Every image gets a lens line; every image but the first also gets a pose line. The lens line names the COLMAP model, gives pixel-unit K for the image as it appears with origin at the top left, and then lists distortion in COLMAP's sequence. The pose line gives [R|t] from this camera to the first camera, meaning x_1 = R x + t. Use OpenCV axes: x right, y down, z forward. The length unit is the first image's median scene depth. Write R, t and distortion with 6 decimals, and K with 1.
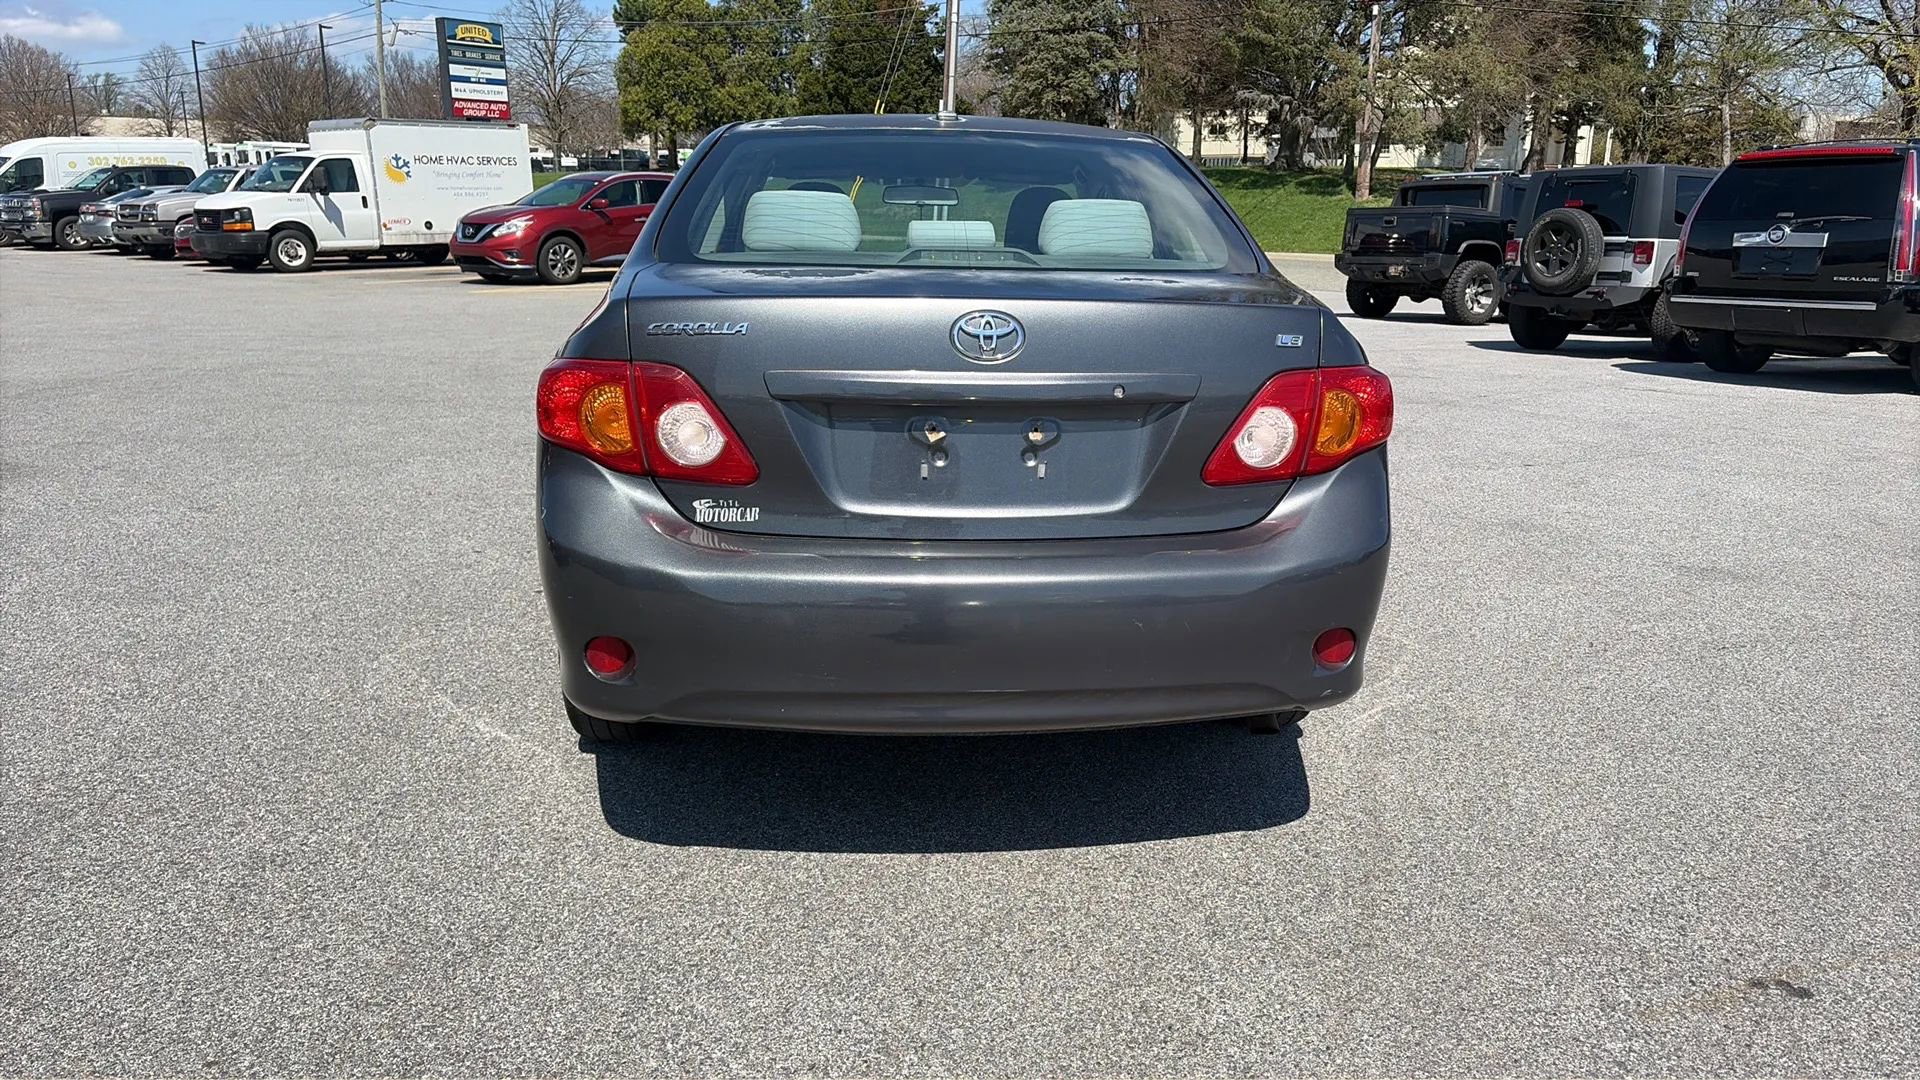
lens RADIAL K [[1390.2, 0, 985.9], [0, 1390.2, 554.6], [0, 0, 1]] dist [0.052128, -0.053120]
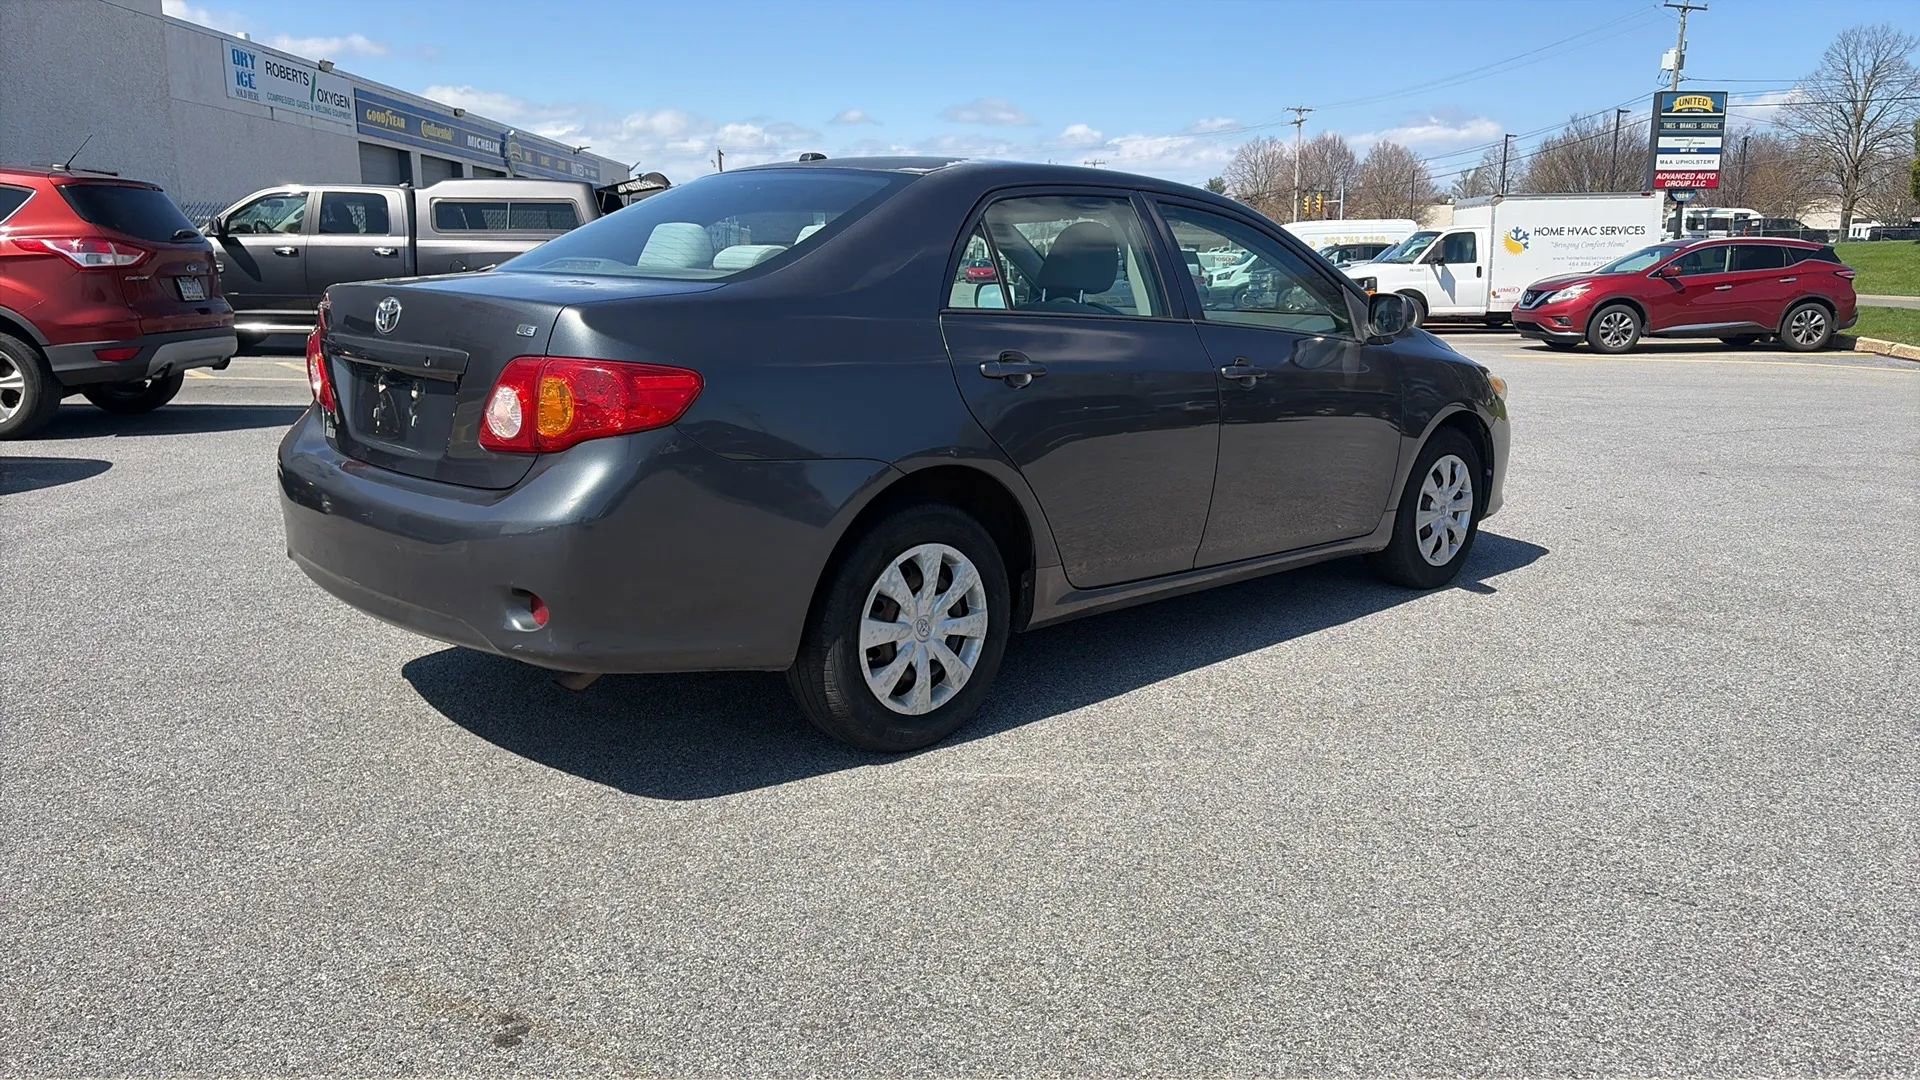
lens RADIAL K [[1390.2, 0, 995.6], [0, 1390.2, 516.7], [0, 0, 1]] dist [0.052128, -0.053120]
pose [[0.636343, 0.134518, -0.759587, 0.107528], [-0.194099, 0.980919, 0.011108, -0.007166], [0.746587, 0.140367, 0.650311, 0.044794]]
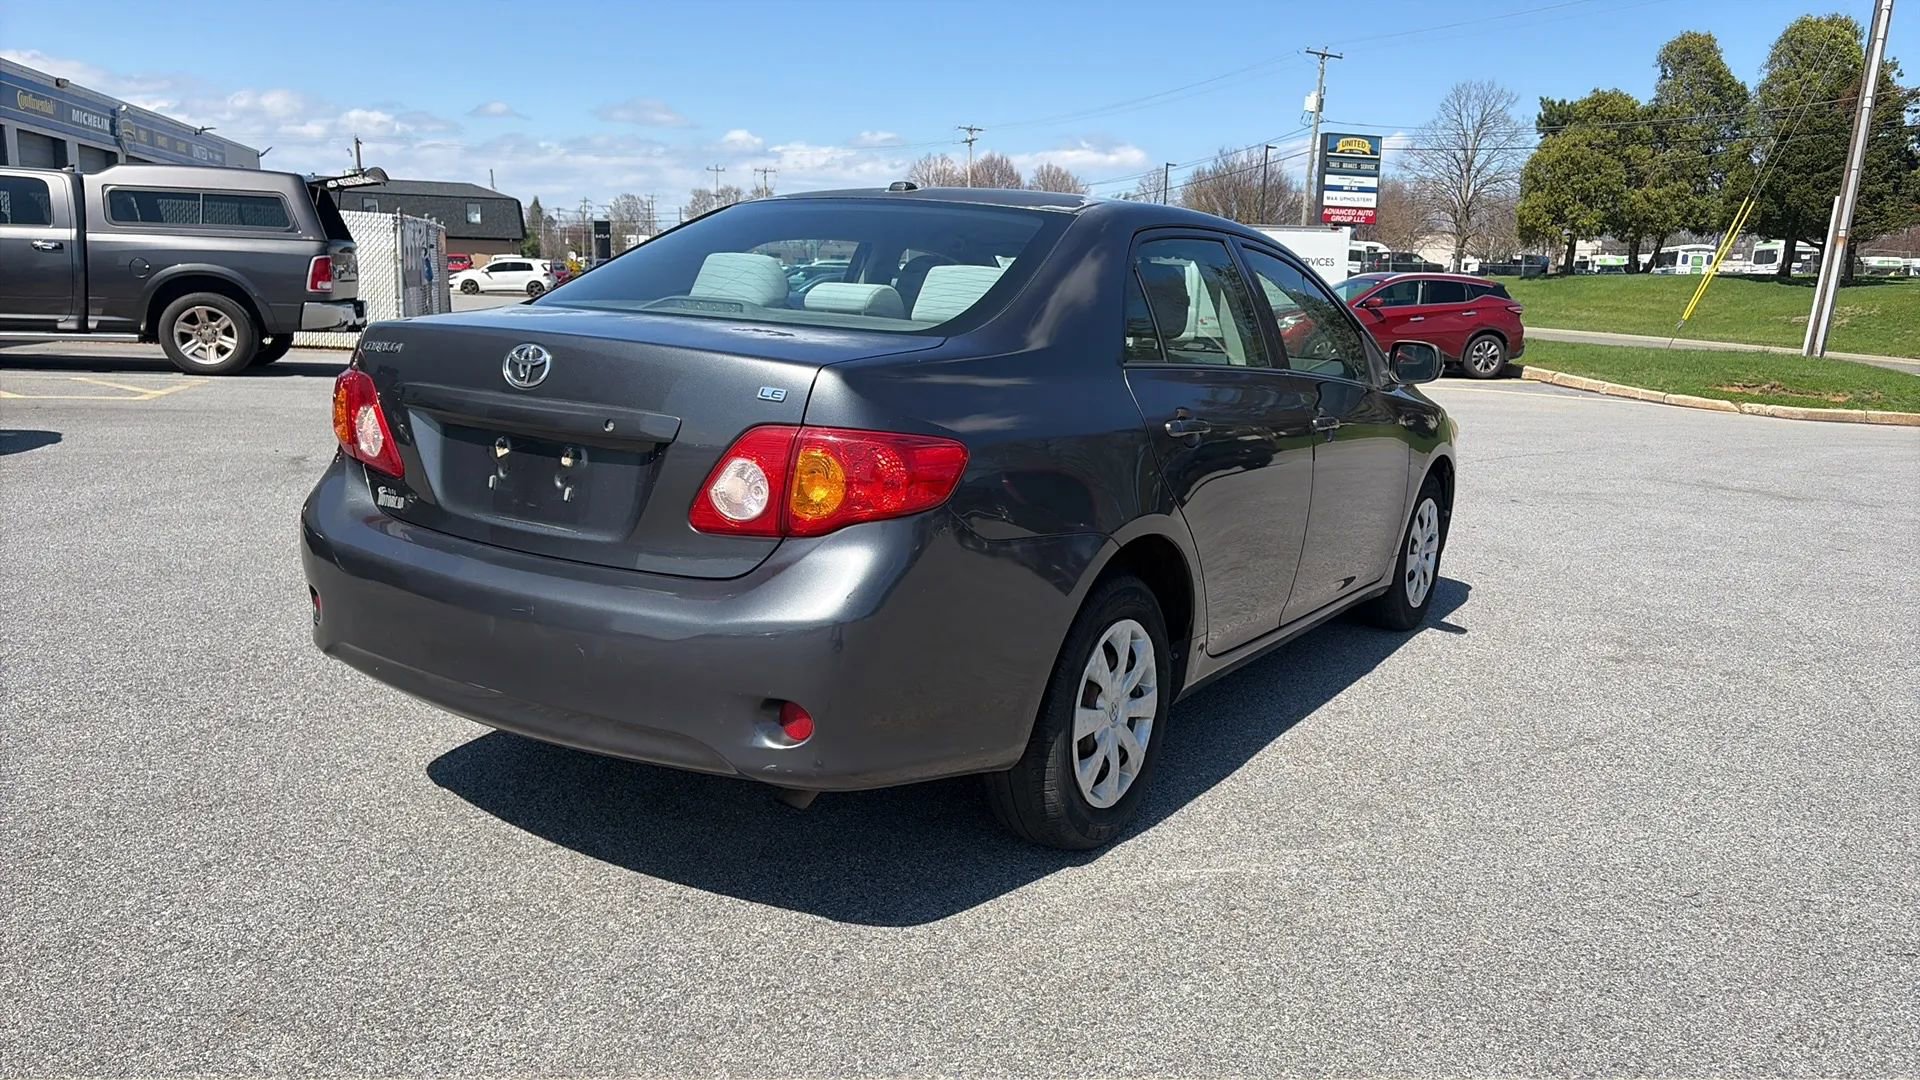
lens RADIAL K [[1390.2, 0, 974.8], [0, 1390.2, 538.7], [0, 0, 1]] dist [0.052128, -0.053120]
pose [[0.794005, 0.129739, -0.593905, 0.072889], [-0.178610, 0.983629, -0.023914, -0.004438], [0.581080, 0.125066, 0.804180, 0.025239]]
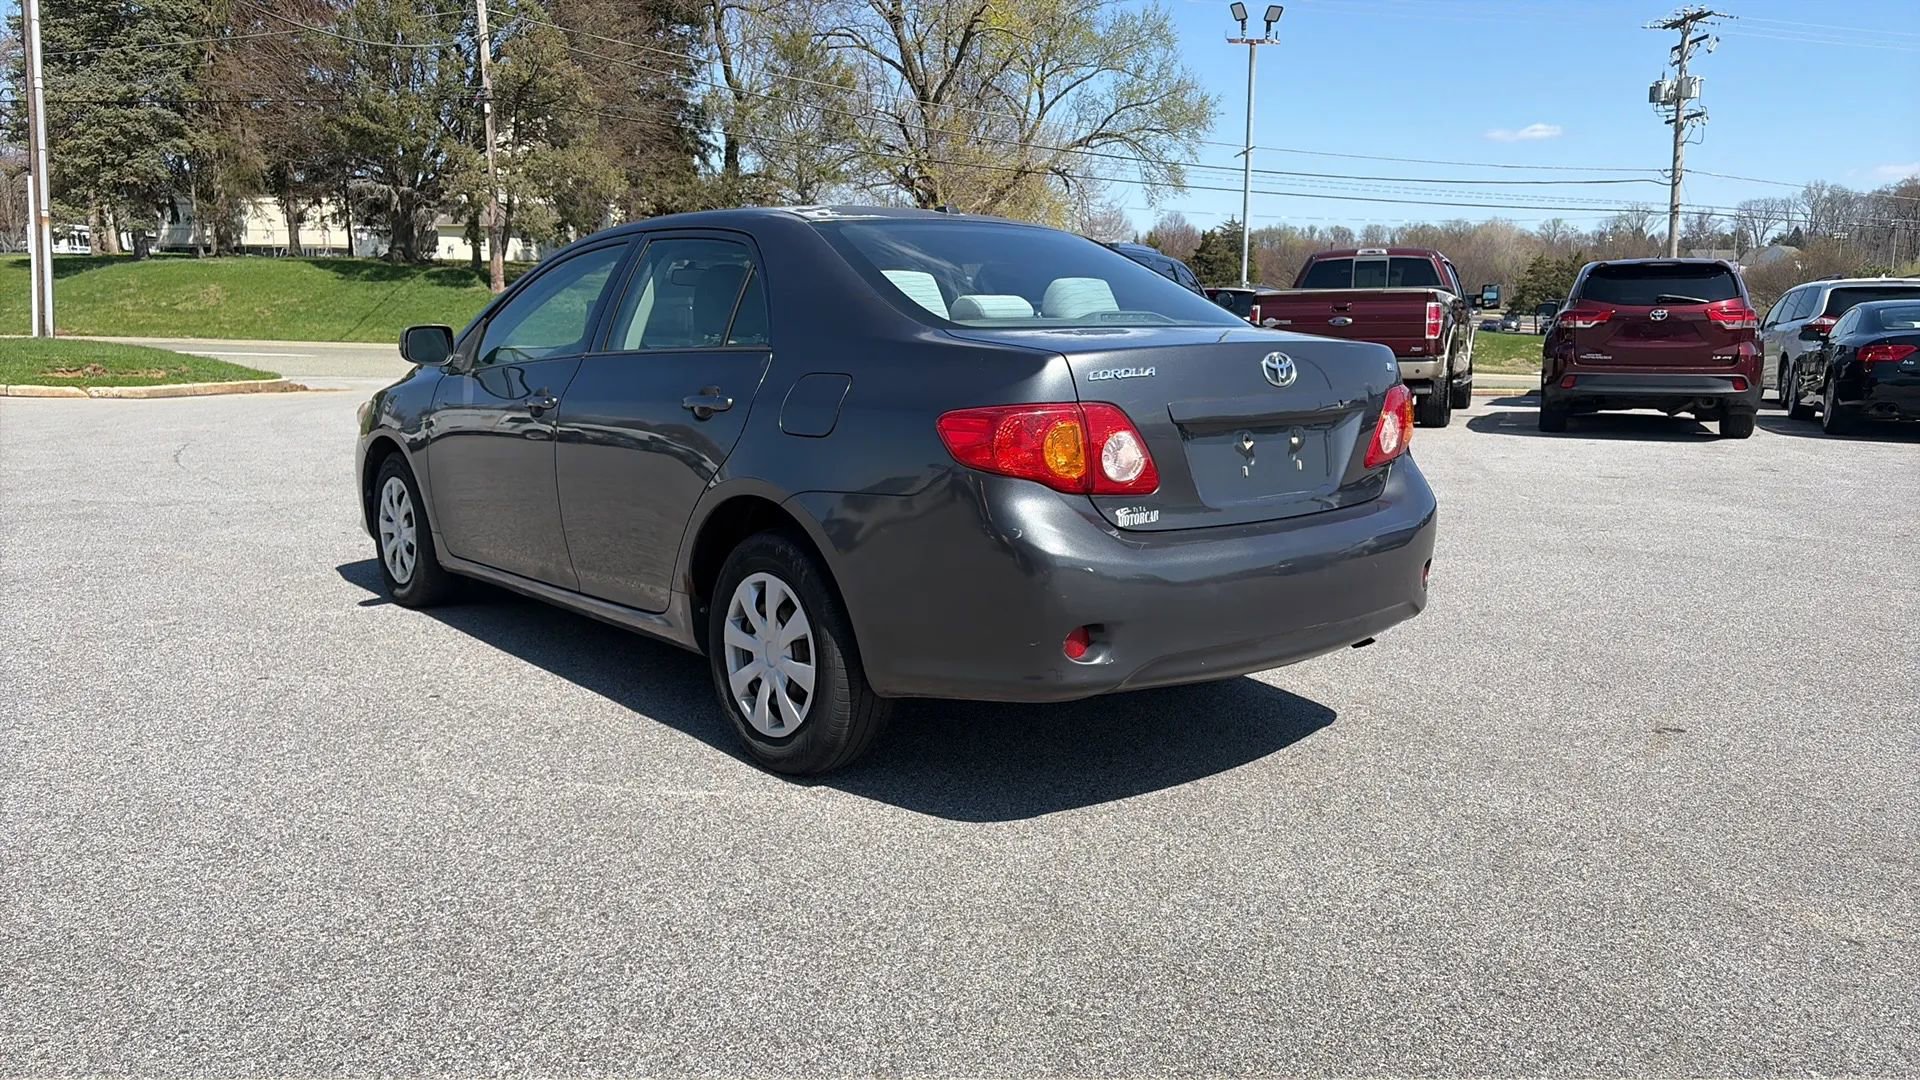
lens RADIAL K [[1414.7, 0, 946.3], [0, 1414.7, 546.2], [0, 0, 1]] dist [0.030916, -0.033631]
pose [[0.814785, -0.106469, 0.569903, -0.082279], [0.147346, 0.988745, -0.025942, 0.000293], [-0.560727, 0.105110, 0.821302, 0.004061]]
